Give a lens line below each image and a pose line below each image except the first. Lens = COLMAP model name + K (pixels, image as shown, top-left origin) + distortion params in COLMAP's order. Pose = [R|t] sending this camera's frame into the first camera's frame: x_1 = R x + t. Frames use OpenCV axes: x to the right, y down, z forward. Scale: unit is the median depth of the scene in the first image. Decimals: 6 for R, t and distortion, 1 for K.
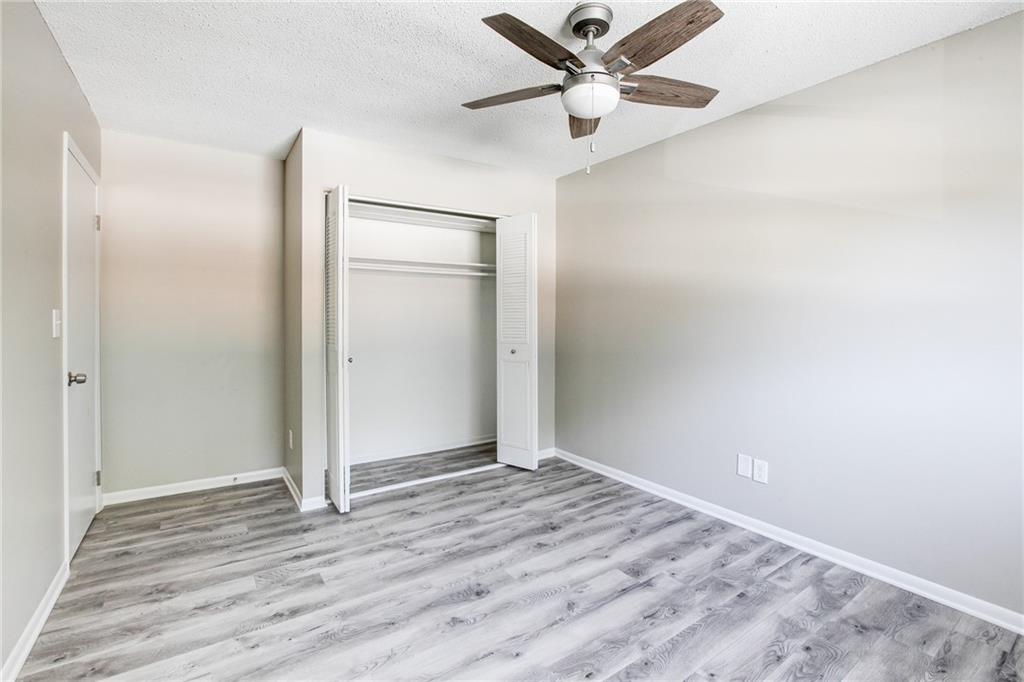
lens RADIAL K [[468.1, 0, 514.8], [0, 468.1, 331.5], [0, 0, 1]] dist [-0.053356, 0.017848]
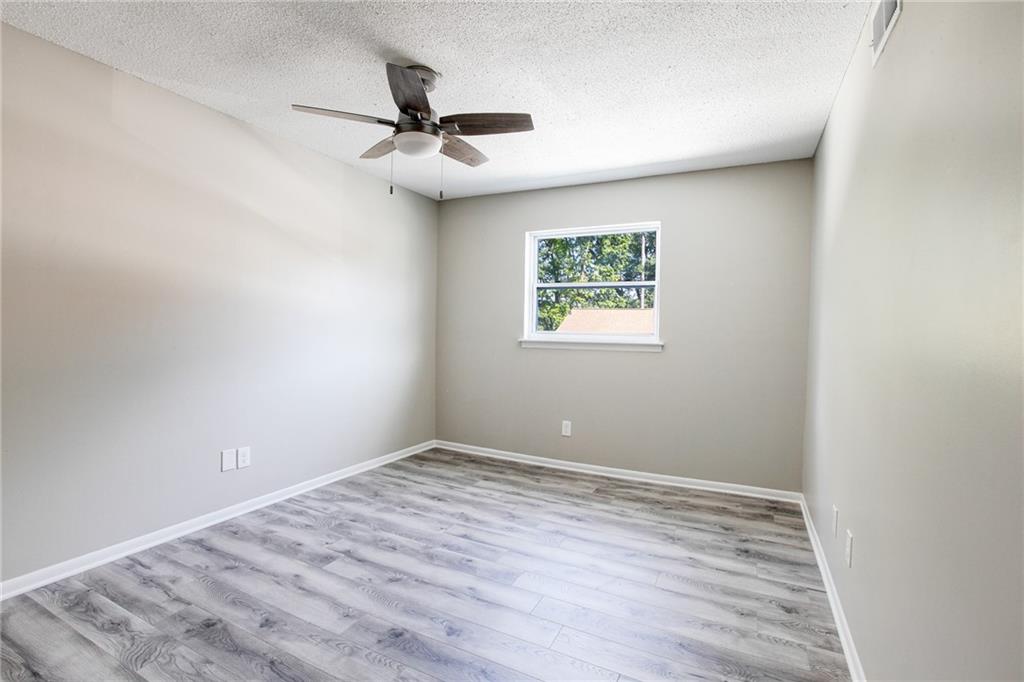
lens RADIAL K [[468.1, 0, 514.8], [0, 468.1, 331.5], [0, 0, 1]] dist [-0.053356, 0.017848]
pose [[-0.481906, -0.027789, 0.875782, -0.803813], [0.002273, 0.999454, 0.032964, -0.035440], [-0.876220, 0.017877, -0.481580, 1.041161]]
